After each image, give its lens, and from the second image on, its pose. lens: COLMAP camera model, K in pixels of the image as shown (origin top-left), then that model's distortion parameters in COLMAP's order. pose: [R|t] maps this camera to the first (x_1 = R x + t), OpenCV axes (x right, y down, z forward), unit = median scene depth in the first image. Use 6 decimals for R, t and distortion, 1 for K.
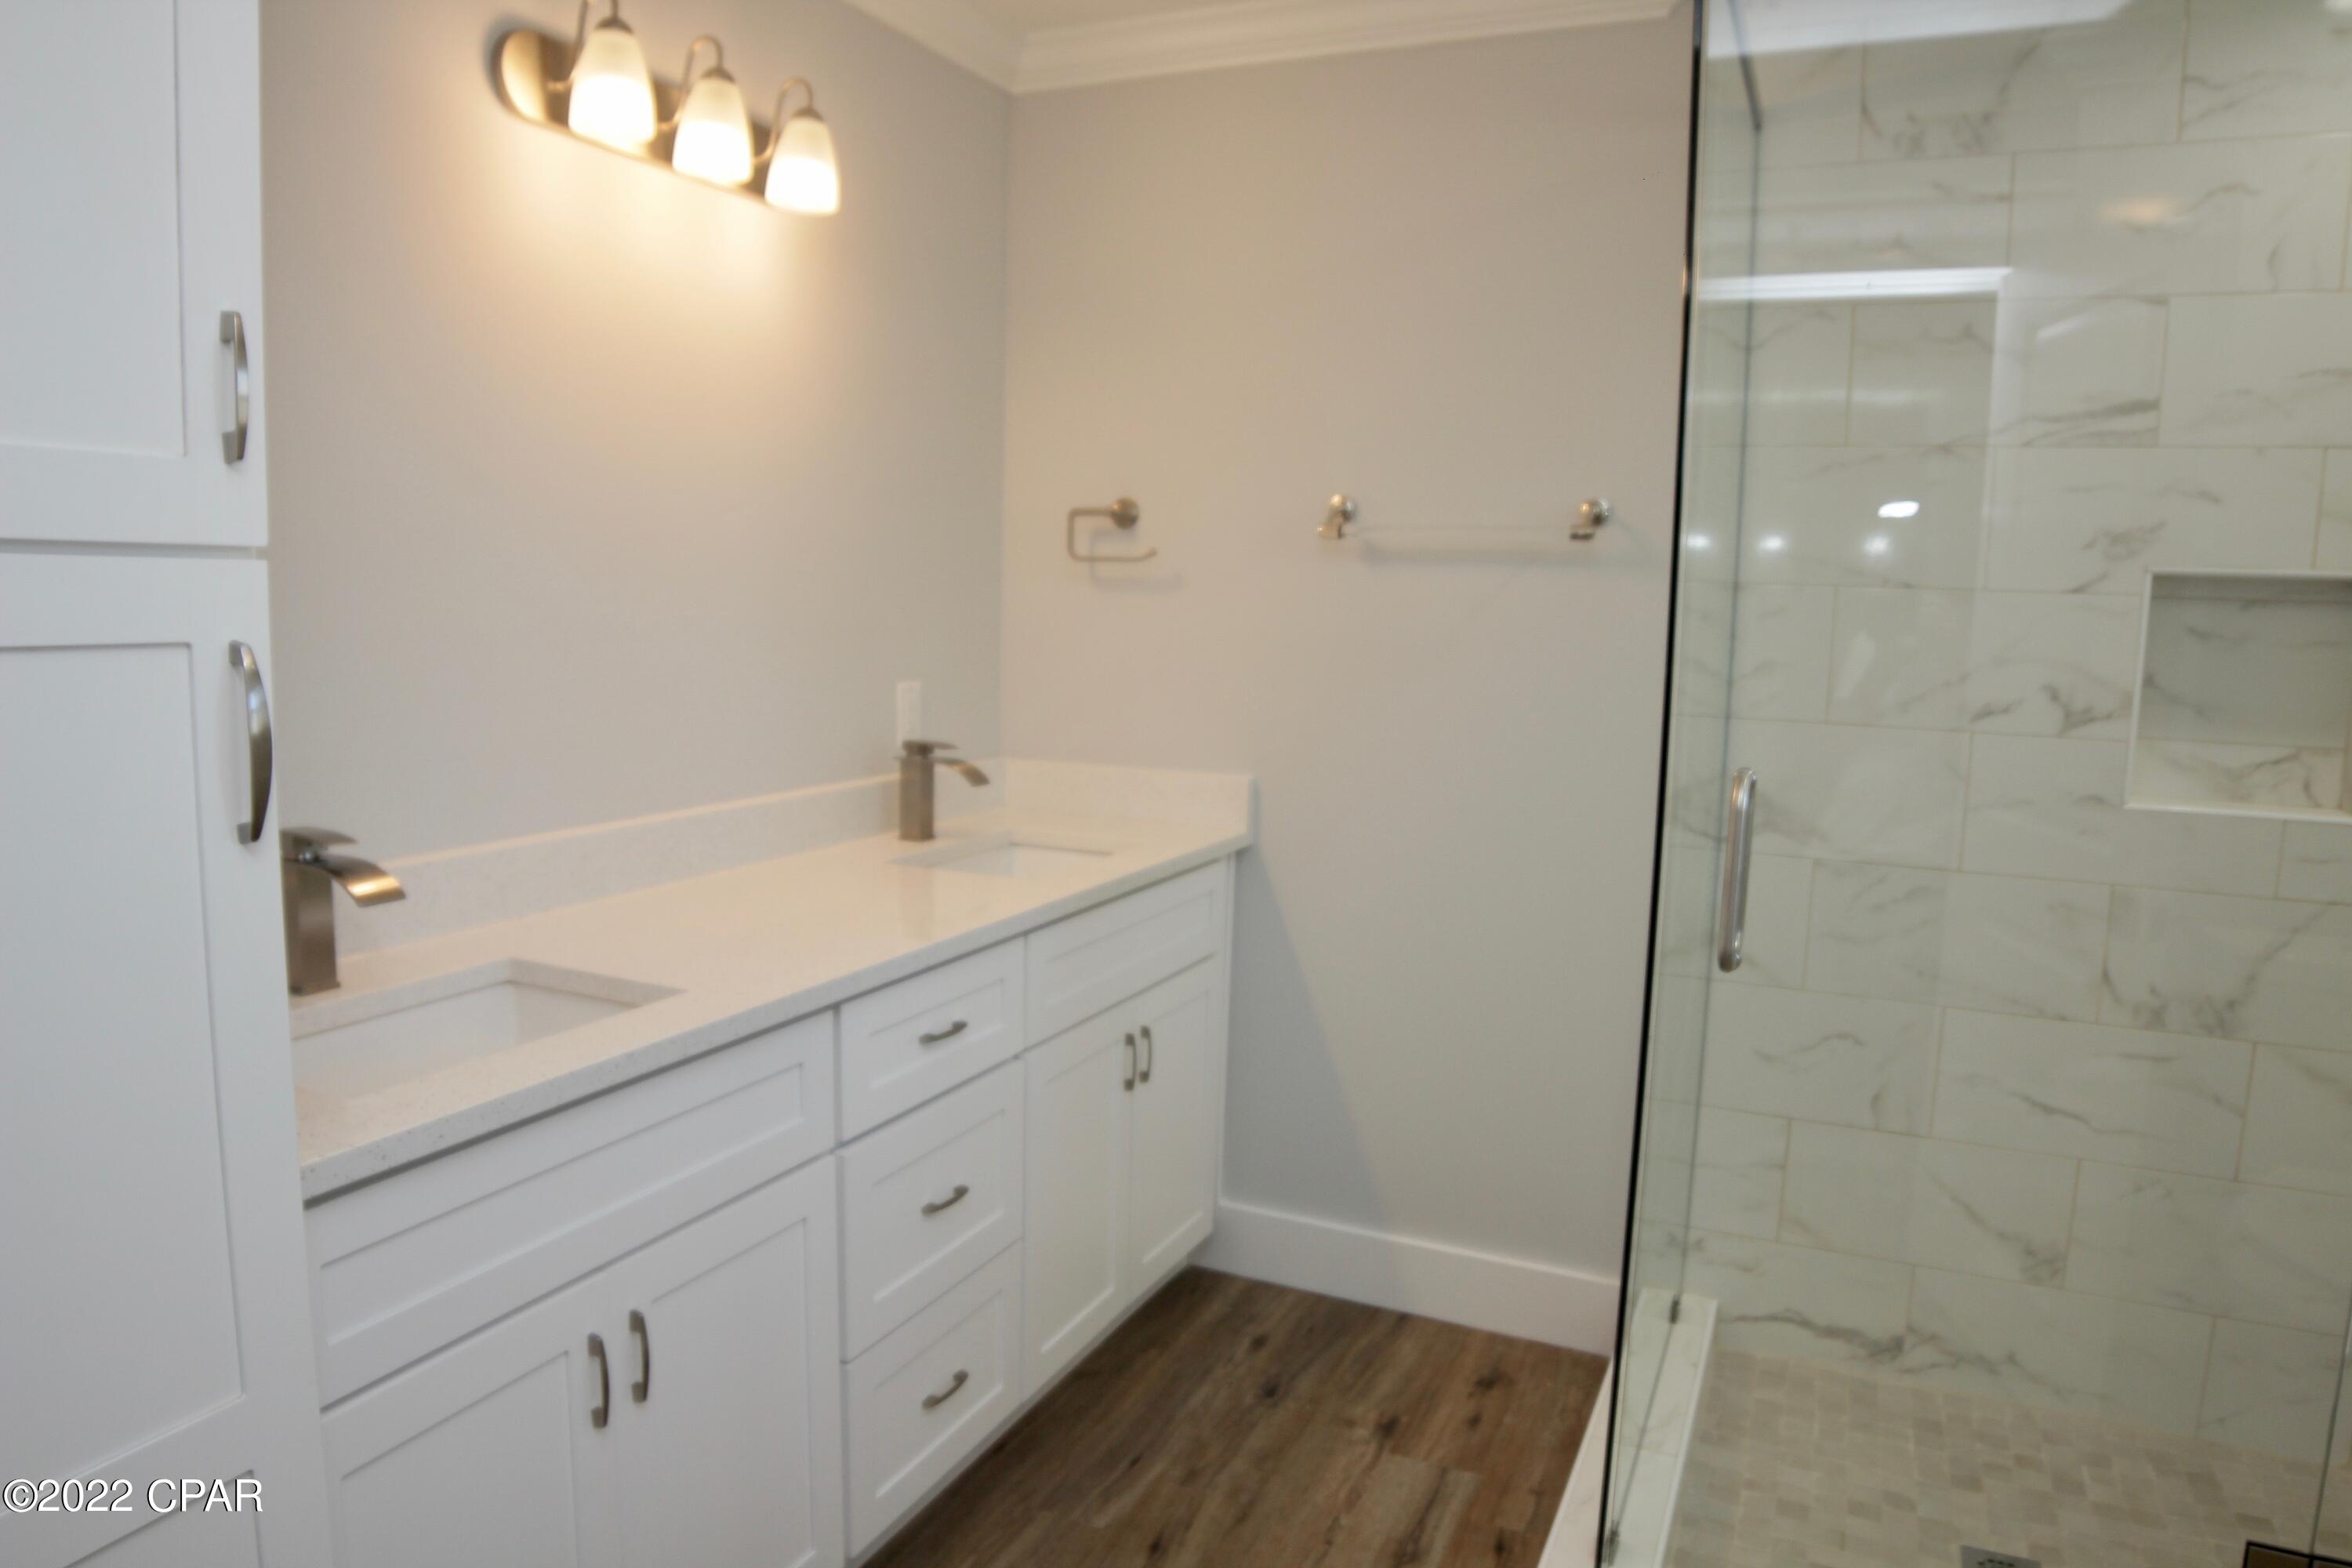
lens RADIAL K [[1537.9, 0, 1145.7], [0, 1537.9, 795.1], [0, 0, 1]] dist [-0.126340, 0.057918]
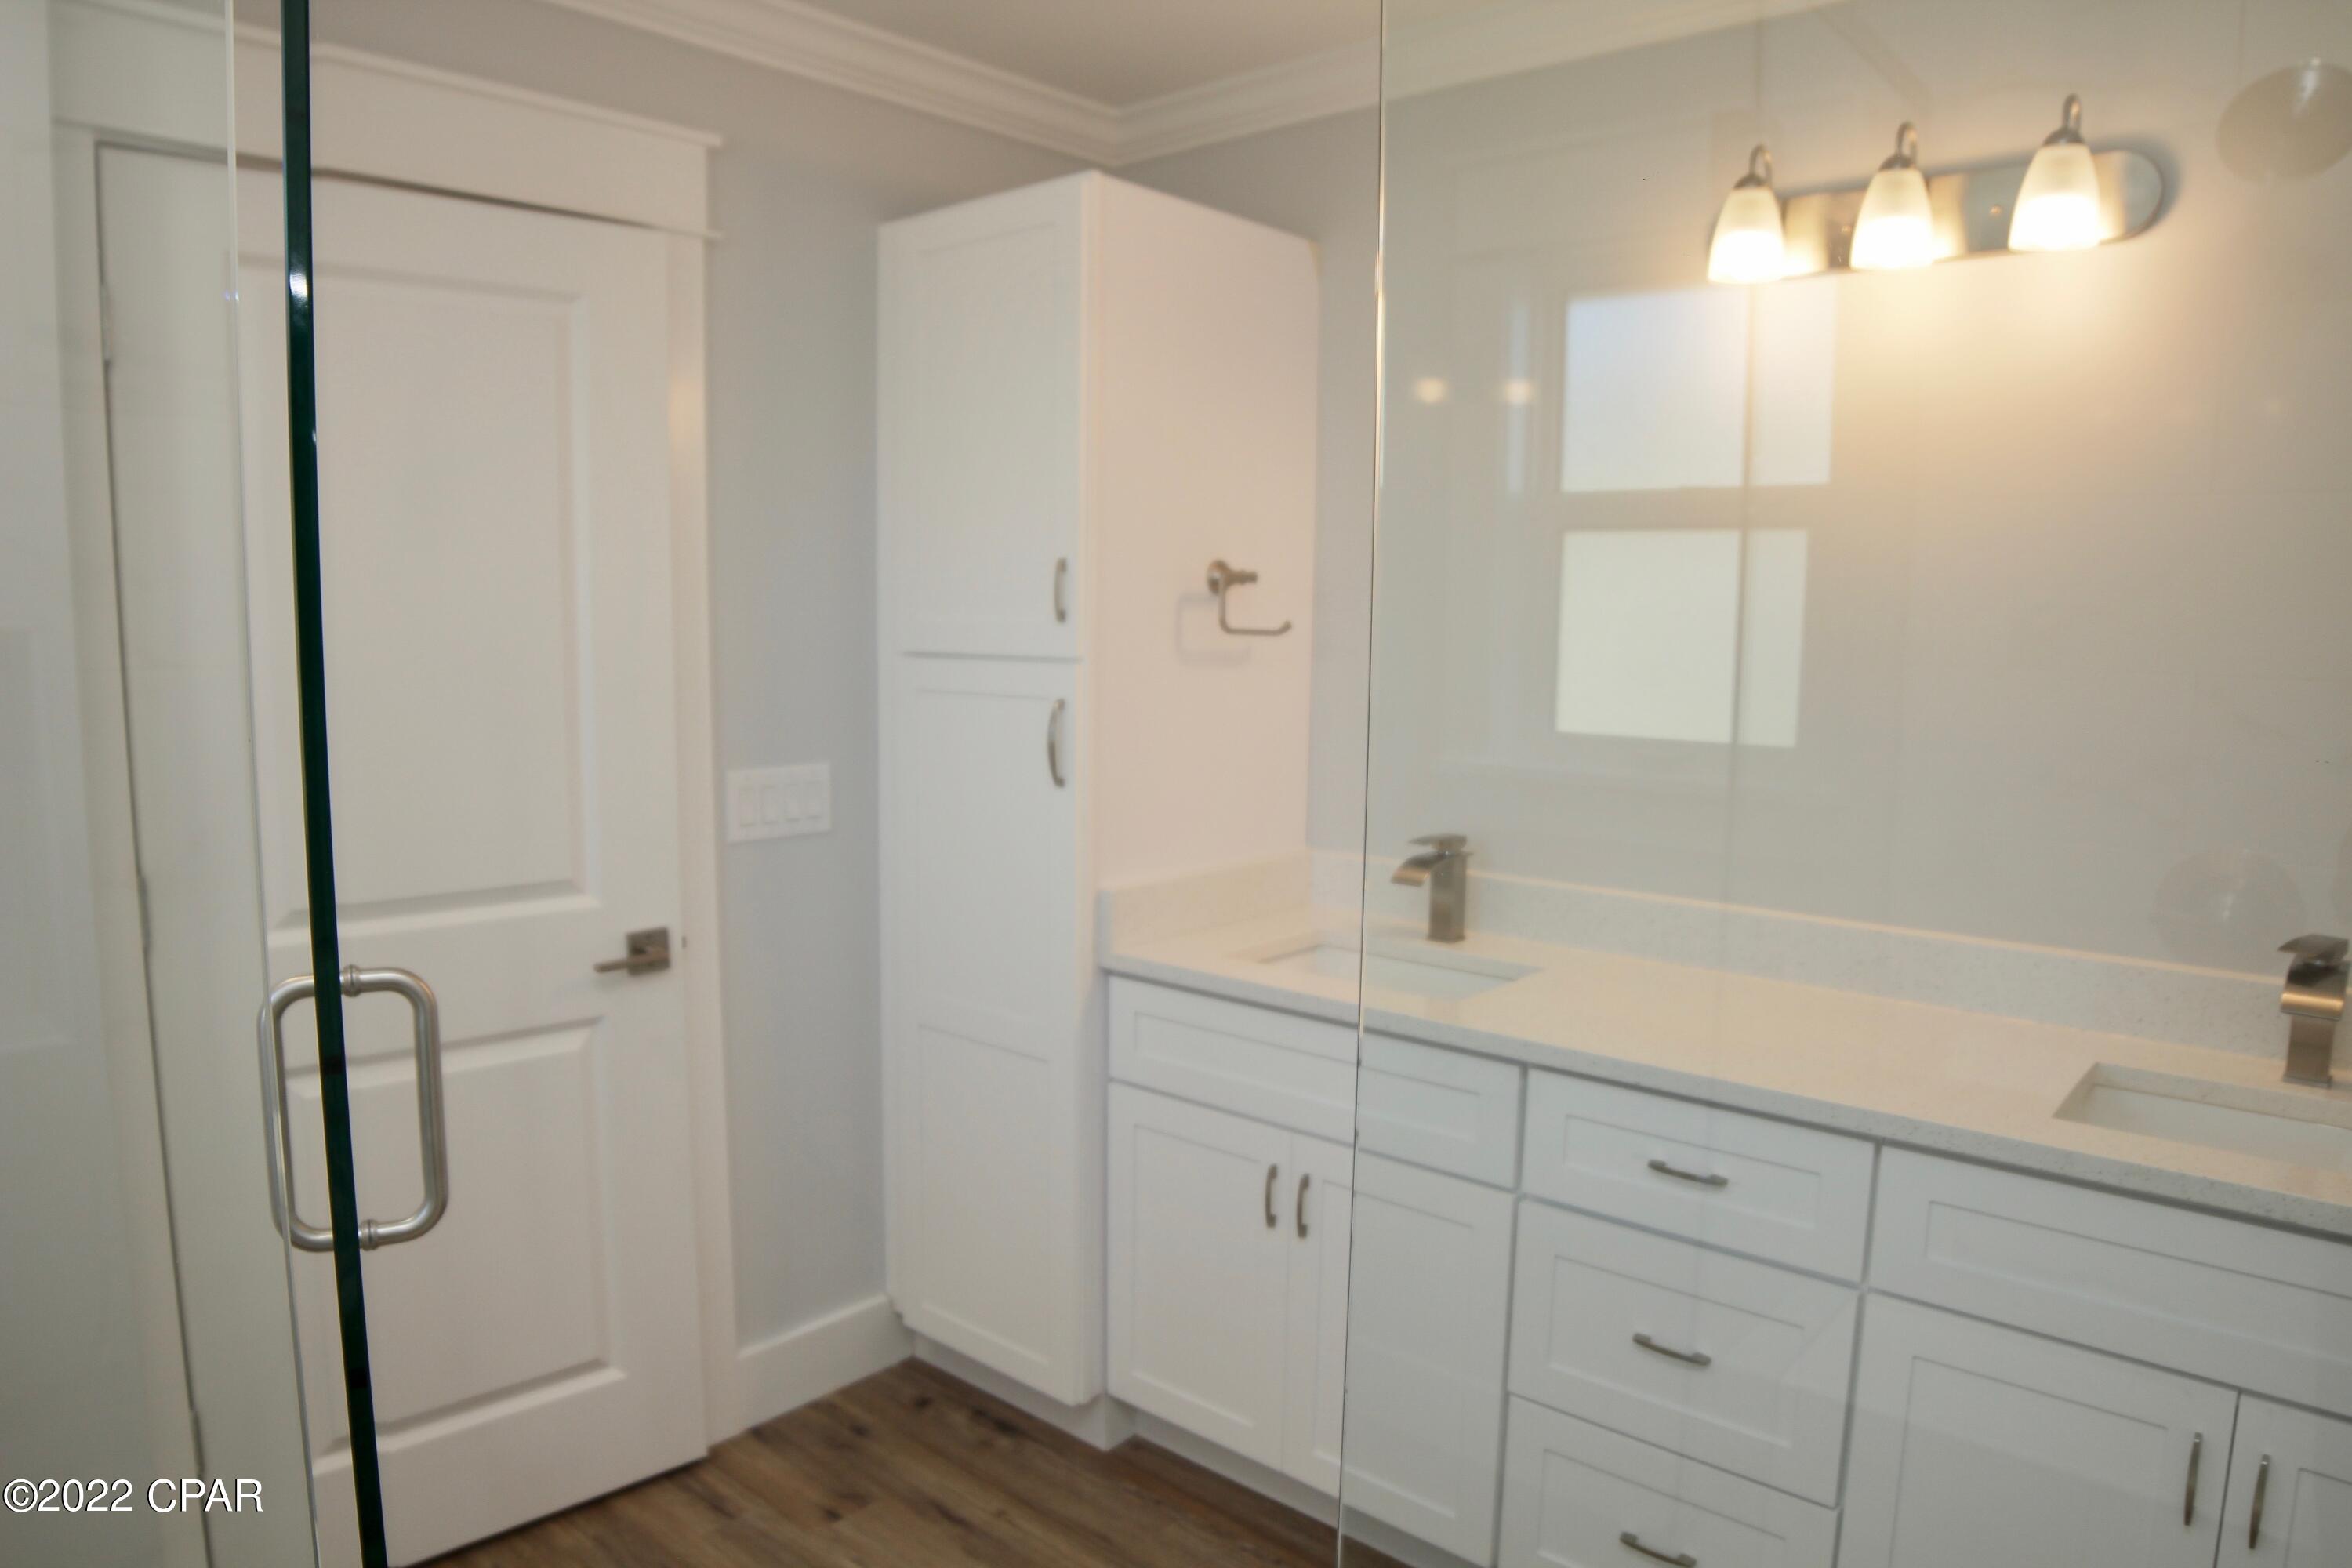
lens RADIAL K [[1537.9, 0, 1145.7], [0, 1537.9, 795.1], [0, 0, 1]] dist [-0.126340, 0.057918]
pose [[-0.292670, 0.076358, -0.953160, 0.844432], [-0.152563, 0.980309, 0.125378, -0.140049], [0.943964, 0.182111, -0.275258, 0.921130]]
